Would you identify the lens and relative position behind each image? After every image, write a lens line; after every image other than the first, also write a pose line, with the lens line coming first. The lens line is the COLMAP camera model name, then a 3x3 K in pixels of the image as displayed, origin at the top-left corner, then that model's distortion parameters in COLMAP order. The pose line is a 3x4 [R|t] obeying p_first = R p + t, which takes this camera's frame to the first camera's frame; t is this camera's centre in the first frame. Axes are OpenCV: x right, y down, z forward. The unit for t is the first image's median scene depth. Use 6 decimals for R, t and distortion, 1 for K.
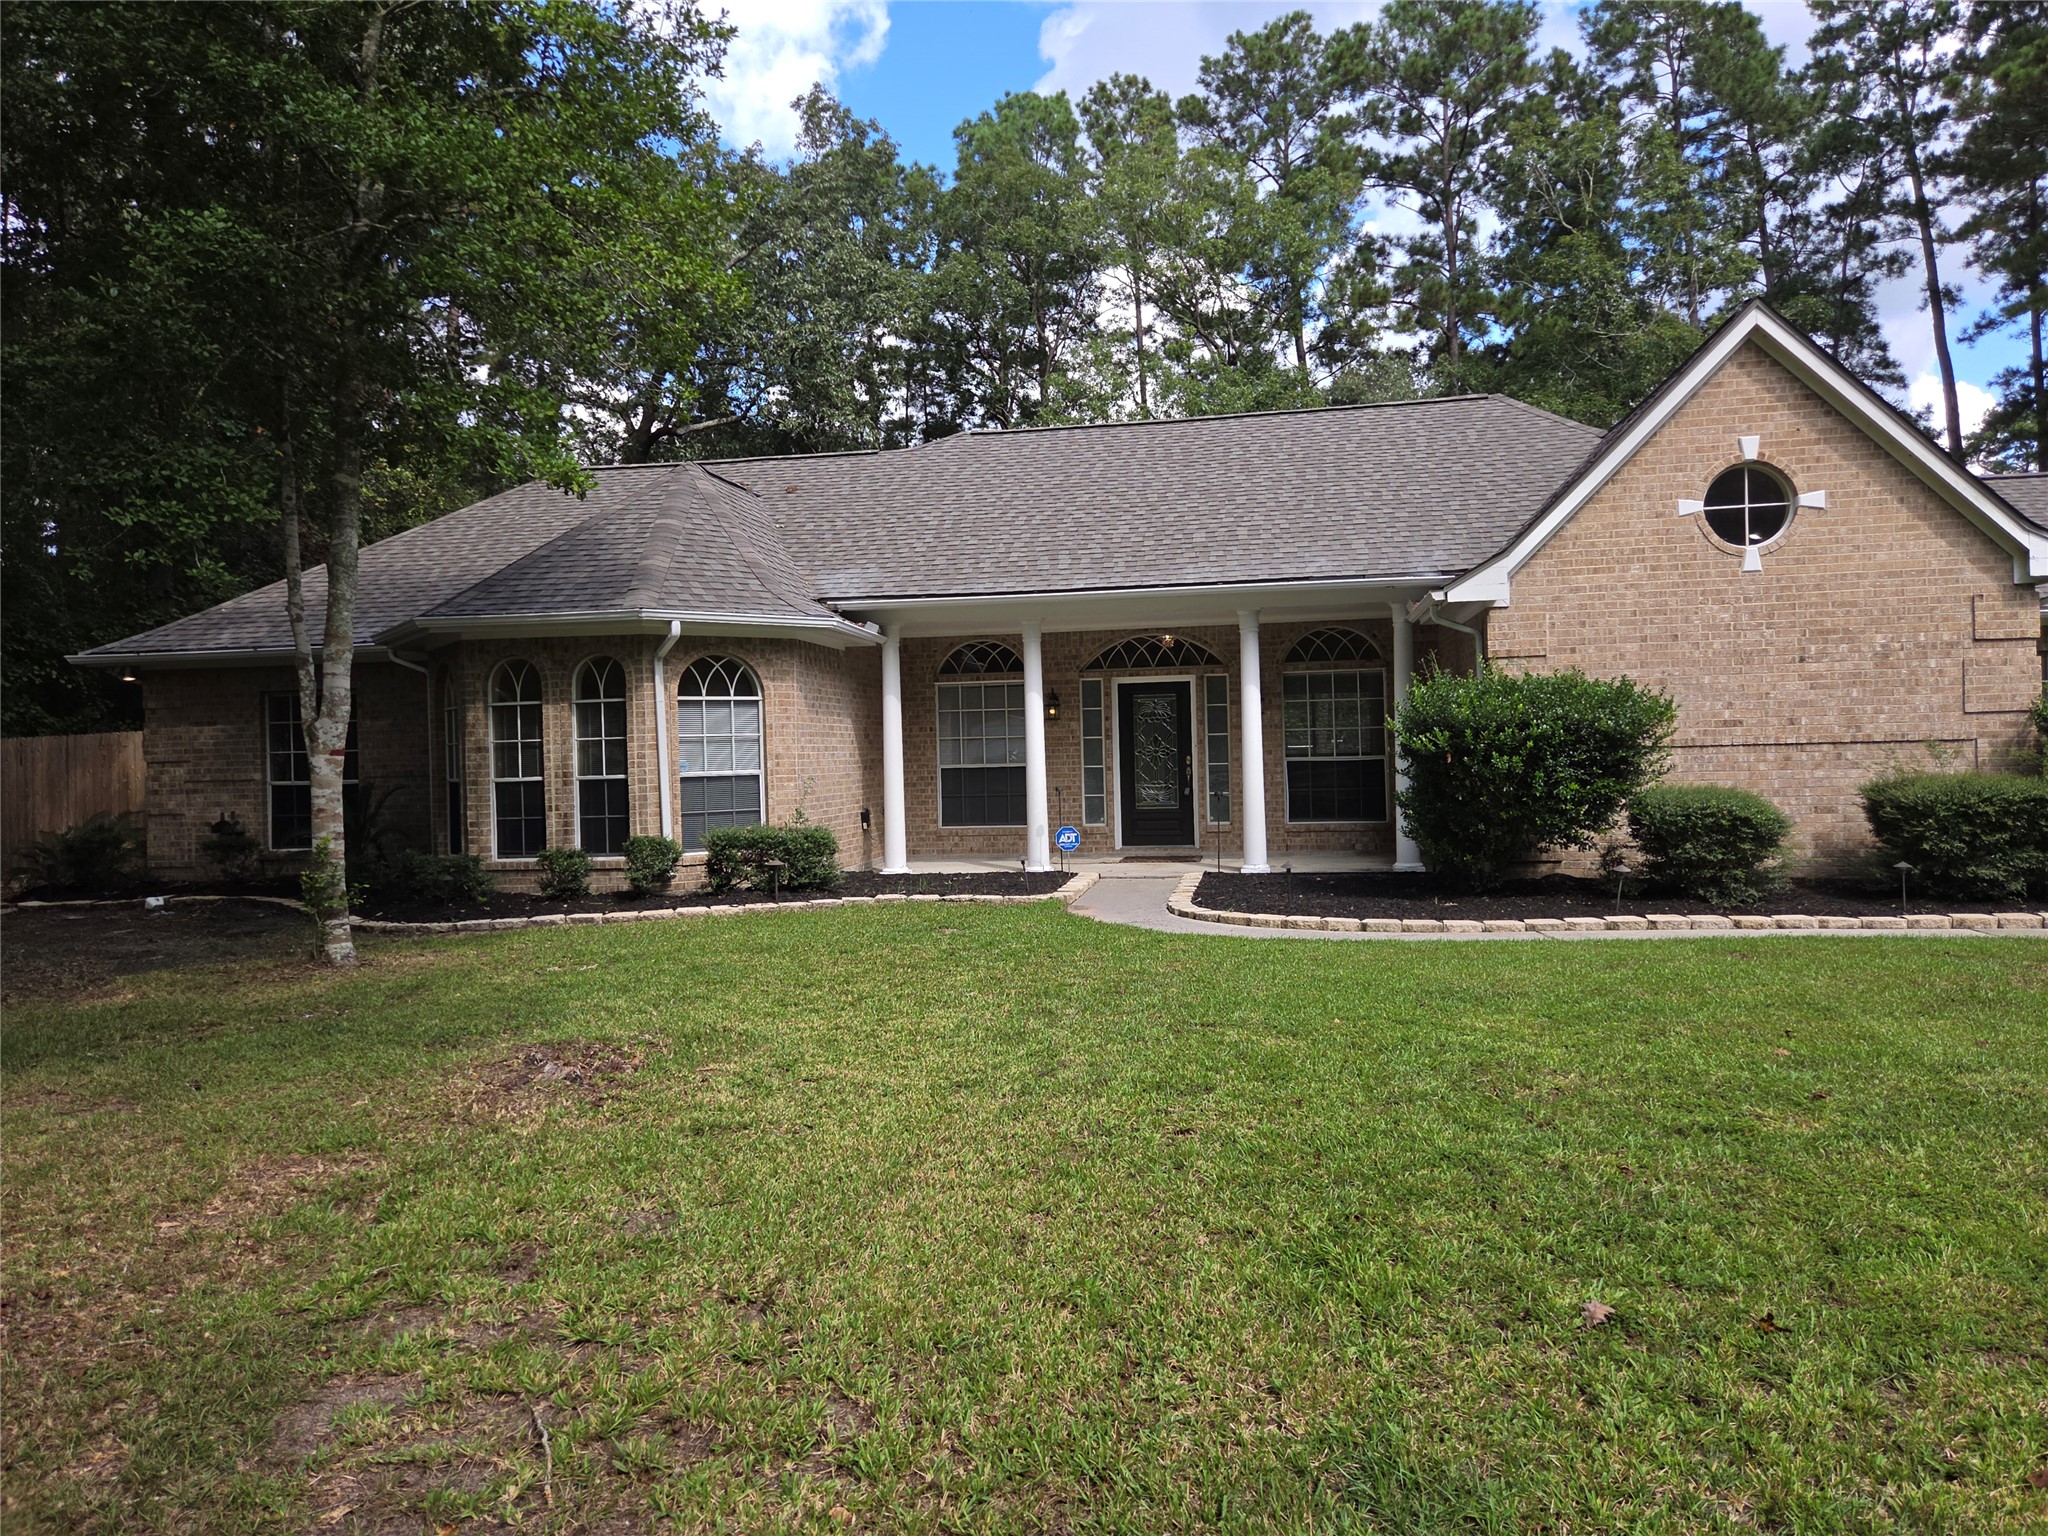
lens RADIAL K [[1383.8, 0, 1024.0], [0, 1383.8, 768.0], [0, 0, 1]] dist [0.088006, -0.060432]
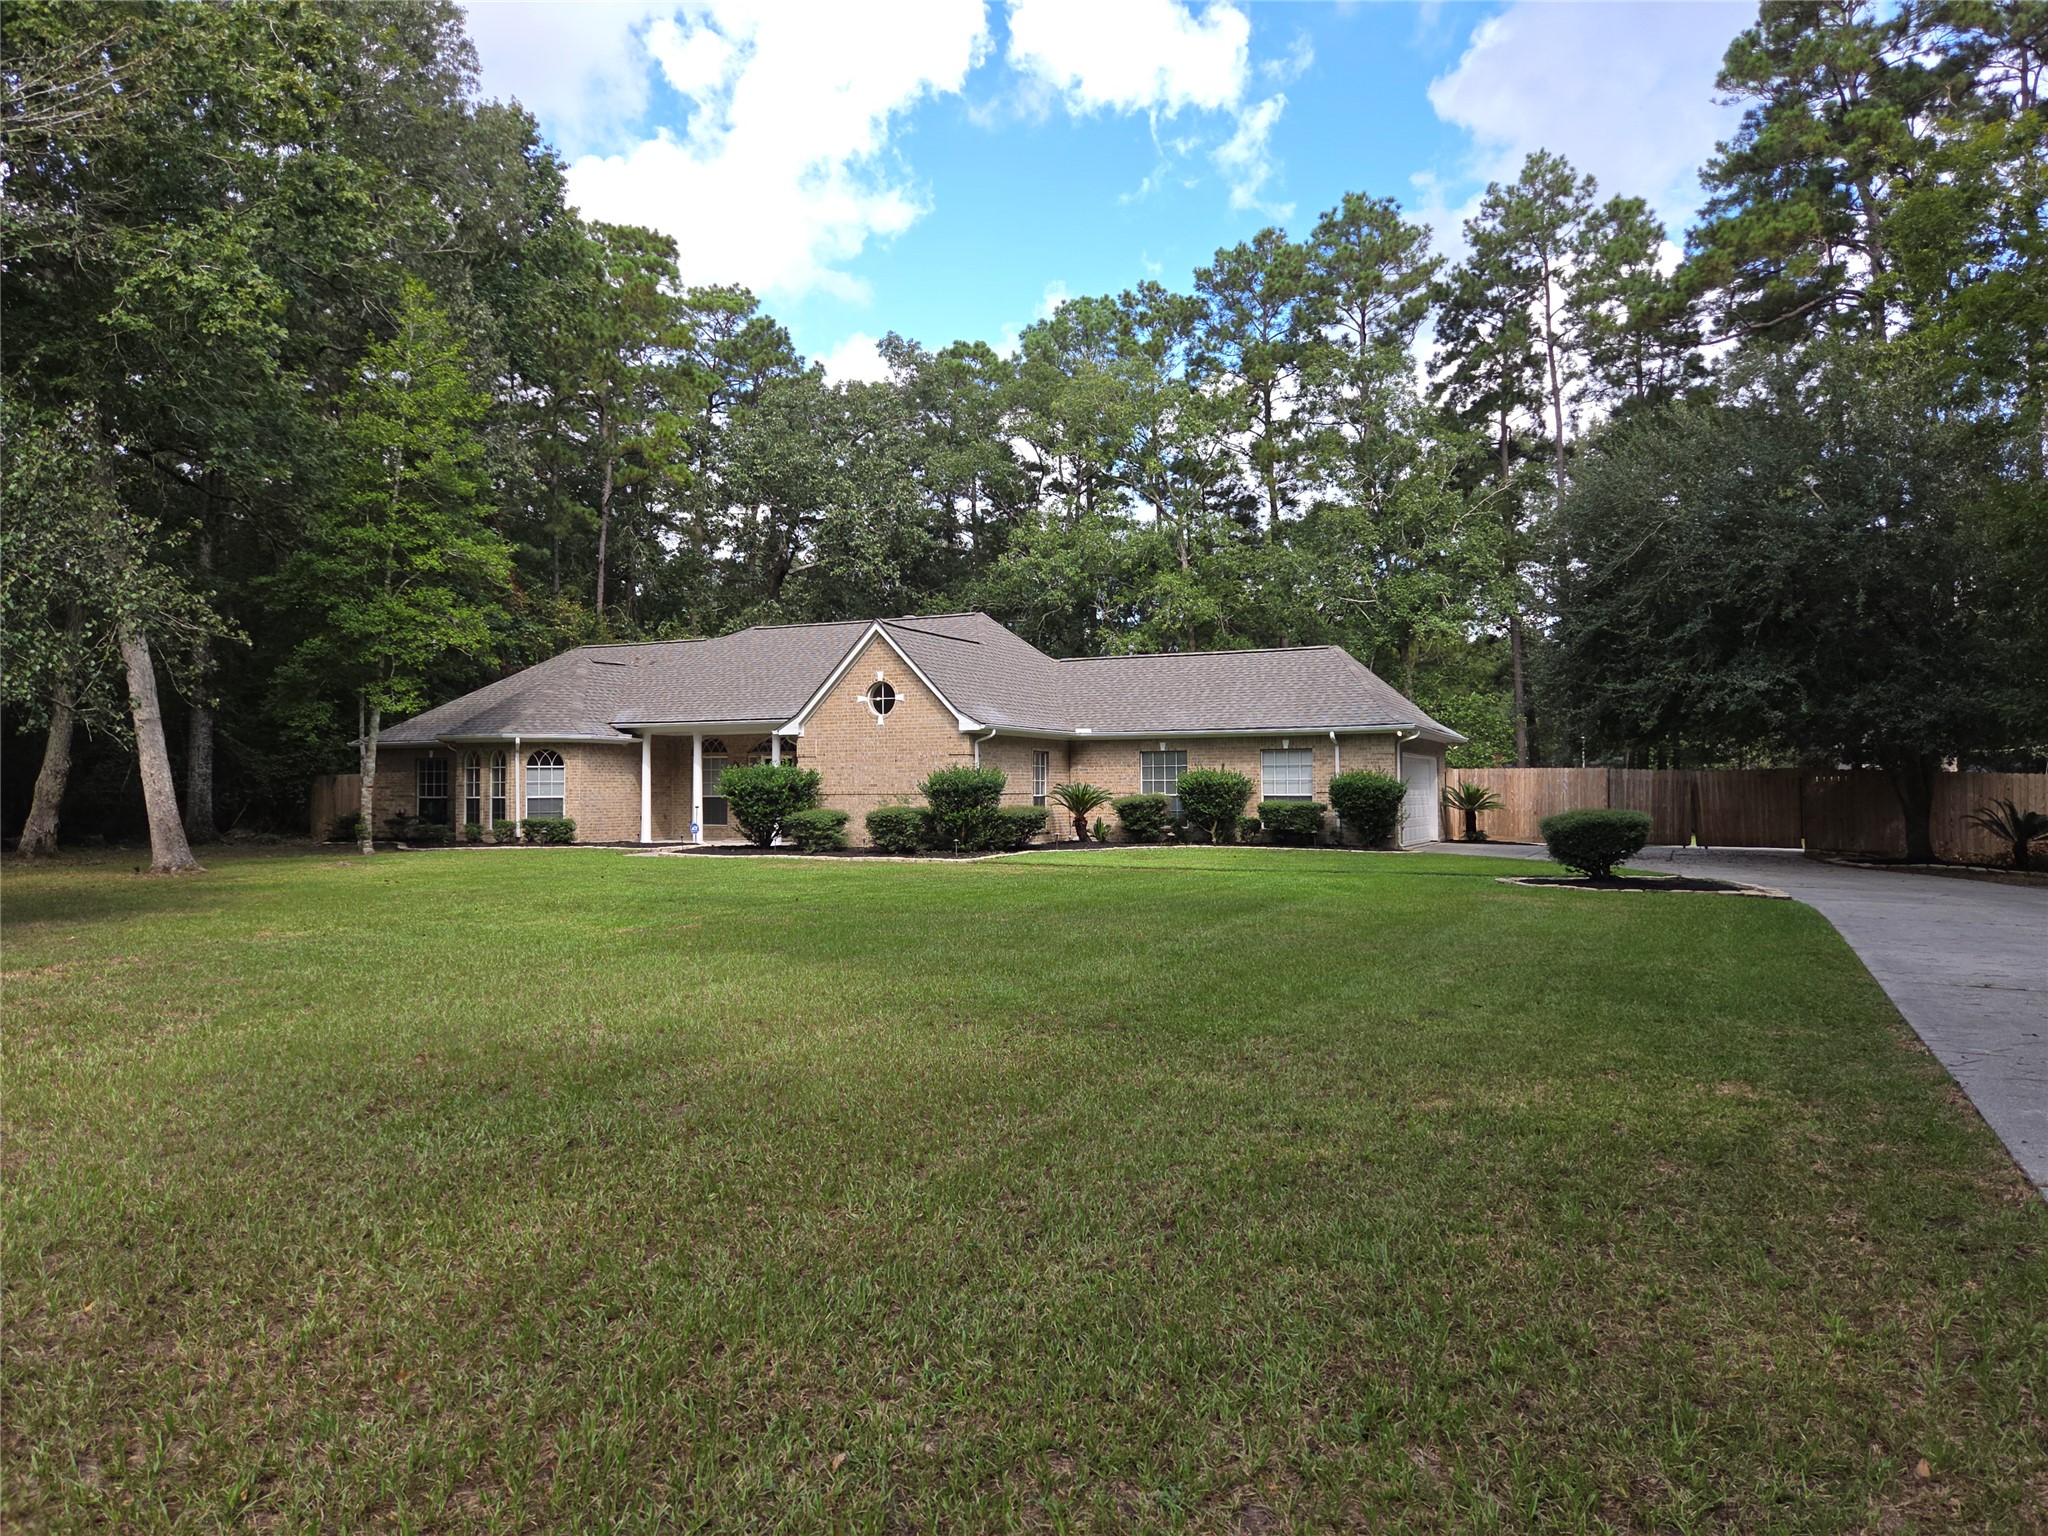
lens RADIAL K [[1383.8, 0, 1024.0], [0, 1383.8, 768.0], [0, 0, 1]] dist [0.088006, -0.060432]
pose [[0.960529, 0.015046, -0.277773, 1.349985], [-0.019912, 0.999694, -0.014705, -0.028559], [0.277466, 0.019655, 0.960534, -1.218555]]
